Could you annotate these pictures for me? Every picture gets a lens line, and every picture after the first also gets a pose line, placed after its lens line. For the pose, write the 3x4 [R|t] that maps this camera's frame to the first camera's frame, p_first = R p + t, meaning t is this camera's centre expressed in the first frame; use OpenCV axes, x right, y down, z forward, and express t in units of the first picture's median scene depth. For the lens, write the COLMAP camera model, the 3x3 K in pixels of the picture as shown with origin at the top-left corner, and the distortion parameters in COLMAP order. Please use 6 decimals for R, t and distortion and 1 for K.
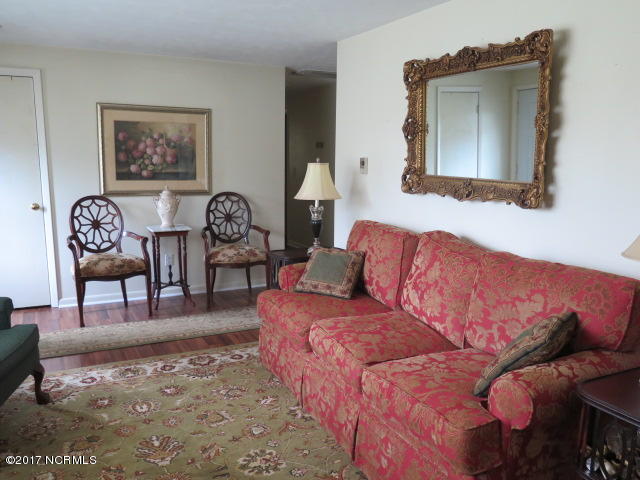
lens RADIAL K [[533.9, 0, 320.0], [0, 533.9, 240.0], [0, 0, 1]] dist [-0.020080, 0.000495]
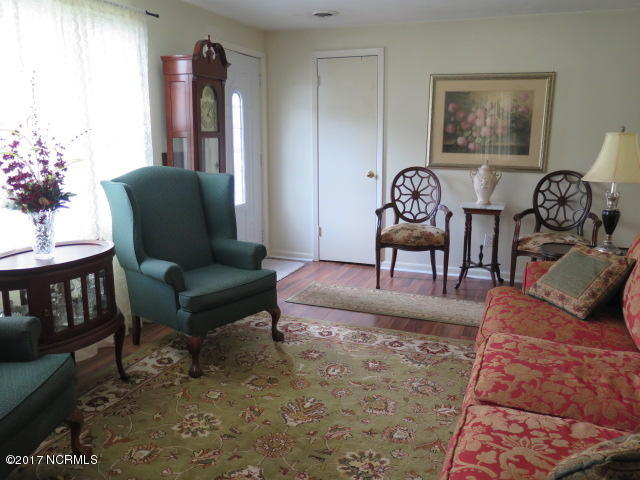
lens RADIAL K [[533.9, 0, 320.0], [0, 533.9, 240.0], [0, 0, 1]] dist [-0.020080, 0.000495]
pose [[0.669627, 0.140420, -0.729302, 0.219290], [-0.112277, 0.989818, 0.087490, -0.012722], [0.734162, 0.023298, 0.678575, 0.167463]]
